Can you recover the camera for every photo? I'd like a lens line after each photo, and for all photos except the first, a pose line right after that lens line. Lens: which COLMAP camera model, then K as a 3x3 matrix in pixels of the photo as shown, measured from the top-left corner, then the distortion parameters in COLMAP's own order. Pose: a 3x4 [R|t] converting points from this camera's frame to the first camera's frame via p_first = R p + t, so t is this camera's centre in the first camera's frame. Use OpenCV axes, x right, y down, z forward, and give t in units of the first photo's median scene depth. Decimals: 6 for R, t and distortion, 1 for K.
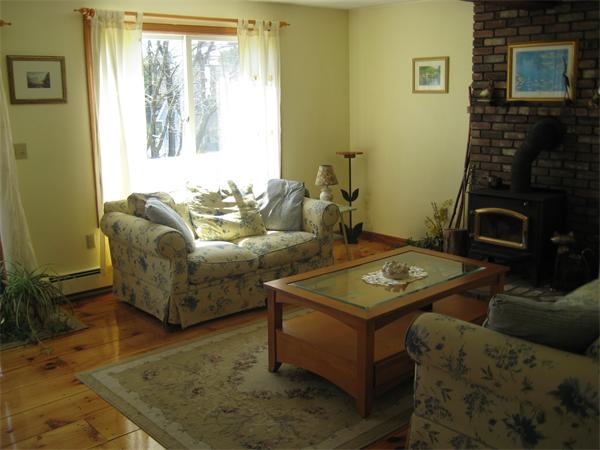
lens RADIAL K [[635.1, 0, 302.3], [0, 635.1, 227.0], [0, 0, 1]] dist [-0.012195, 0.000000]
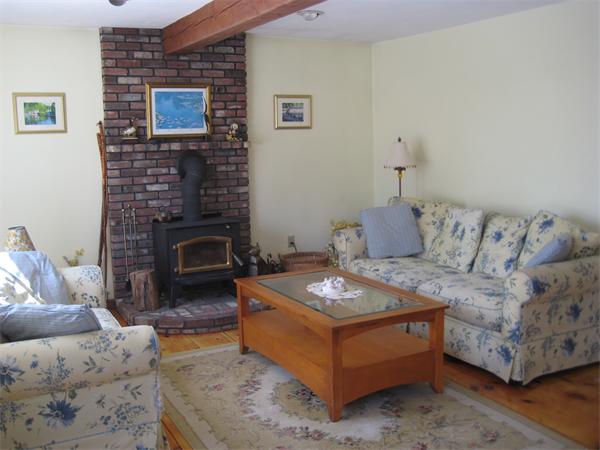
lens RADIAL K [[635.1, 0, 301.2], [0, 635.1, 221.4], [0, 0, 1]] dist [-0.012195, 0.000000]
pose [[0.251278, -0.132843, 0.958755, -0.622633], [0.226083, 0.971192, 0.075312, -0.090403], [-0.941141, 0.197834, 0.274073, 0.516126]]
